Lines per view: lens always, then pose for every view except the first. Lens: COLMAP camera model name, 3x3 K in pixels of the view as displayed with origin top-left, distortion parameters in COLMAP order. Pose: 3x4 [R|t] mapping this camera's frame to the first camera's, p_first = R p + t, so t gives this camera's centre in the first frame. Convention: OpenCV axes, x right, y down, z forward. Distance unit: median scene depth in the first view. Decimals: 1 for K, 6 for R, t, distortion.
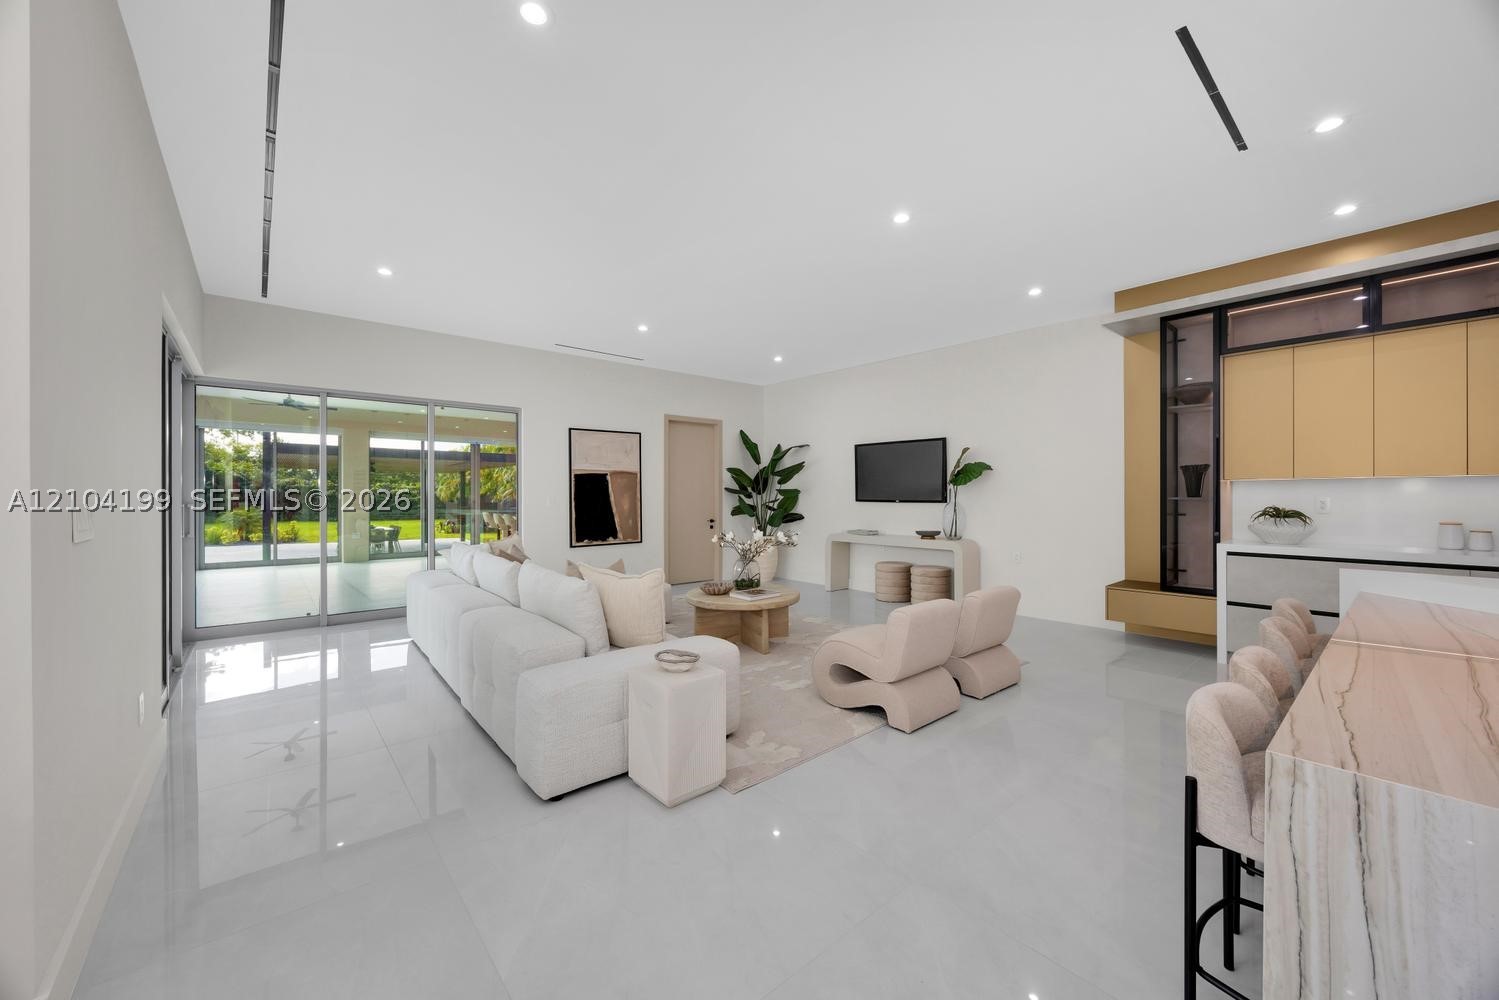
lens RADIAL K [[567.1, 0, 749.5], [0, 567.1, 500.0], [0, 0, 1]] dist [-0.001014, -0.000014]
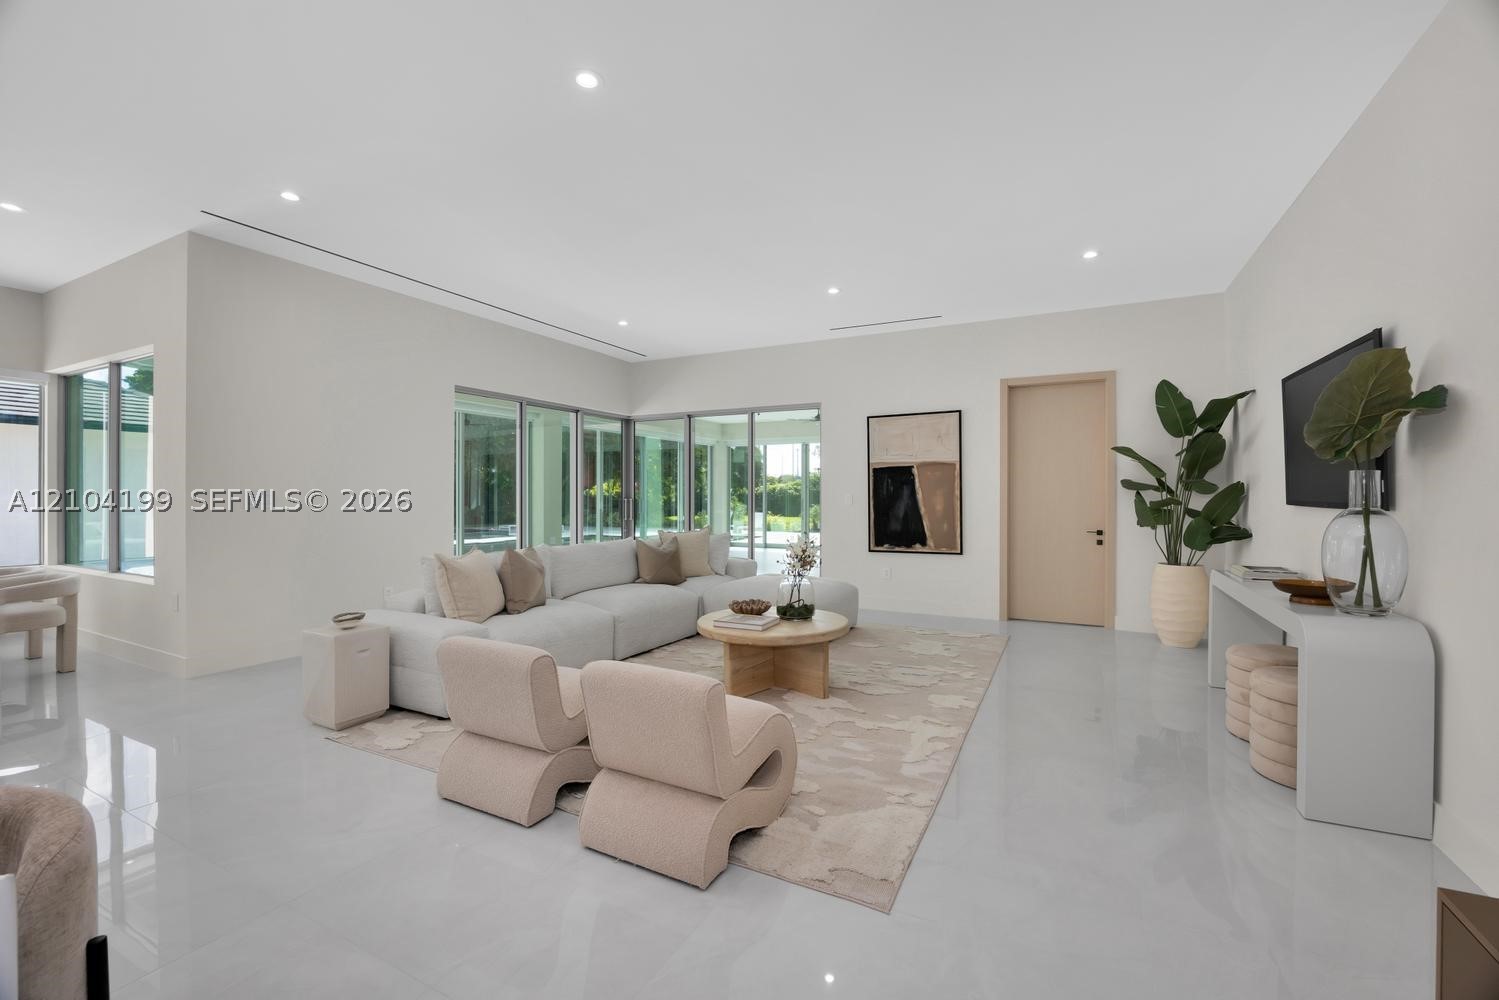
lens RADIAL K [[649.3, 0, 749.5], [0, 649.3, 500.0], [0, 0, 1]] dist [-0.000475, -0.000011]
pose [[0.386951, 0.008790, -0.922058, 0.540594], [-0.006315, 0.999956, 0.006882, -0.002407], [0.922079, 0.003159, 0.386990, 0.433419]]
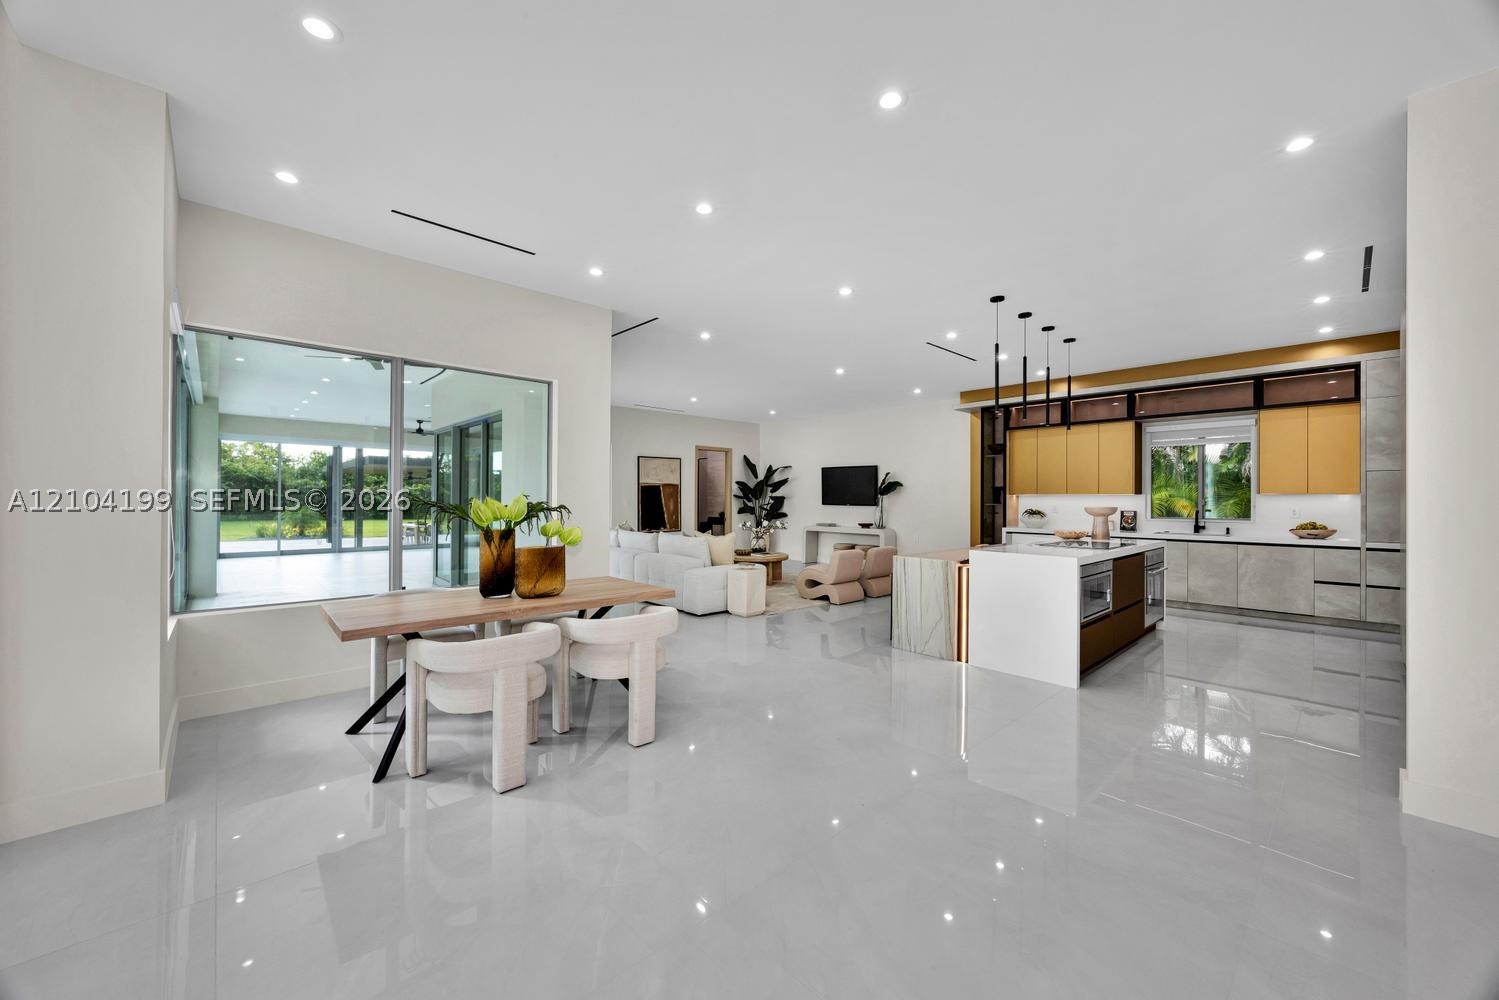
lens RADIAL K [[567.1, 0, 749.5], [0, 567.1, 500.0], [0, 0, 1]] dist [-0.001014, -0.000014]
pose [[0.999041, 0.006466, 0.043312, -0.079427], [-0.006296, 0.999972, -0.004071, -0.002922], [-0.043337, 0.003794, 0.999053, -0.552459]]
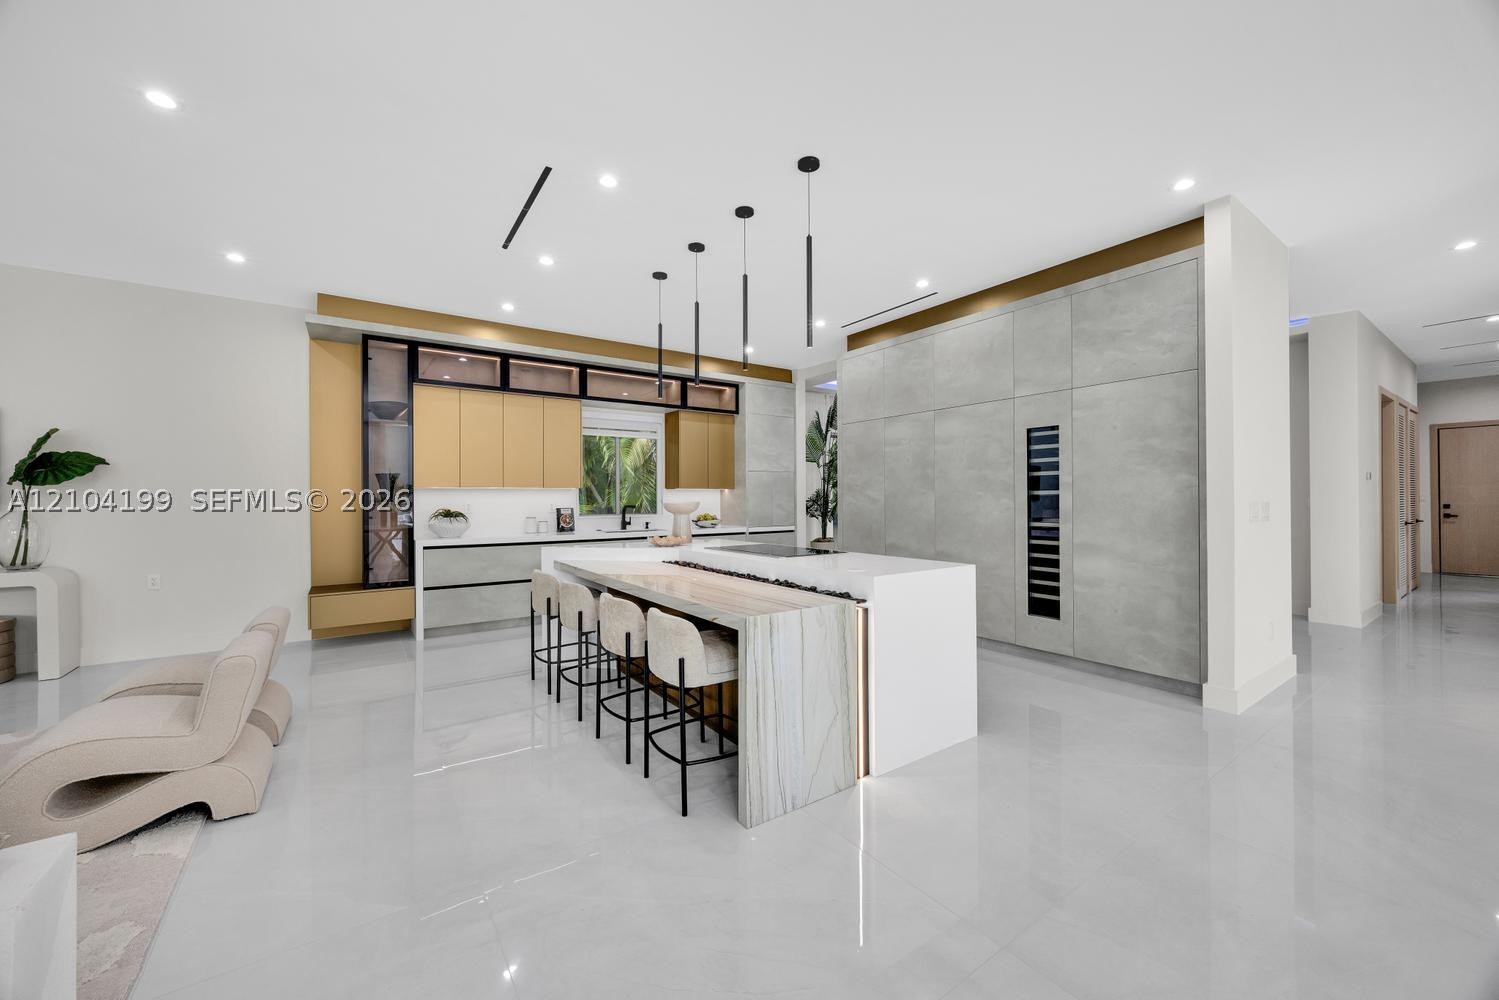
lens RADIAL K [[567.1, 0, 749.5], [0, 567.1, 500.0], [0, 0, 1]] dist [-0.001014, -0.000014]
pose [[0.099148, -0.000223, 0.995073, -0.173288], [0.009659, 0.999953, -0.000738, -0.000185], [-0.995026, 0.009685, 0.099145, 0.110089]]
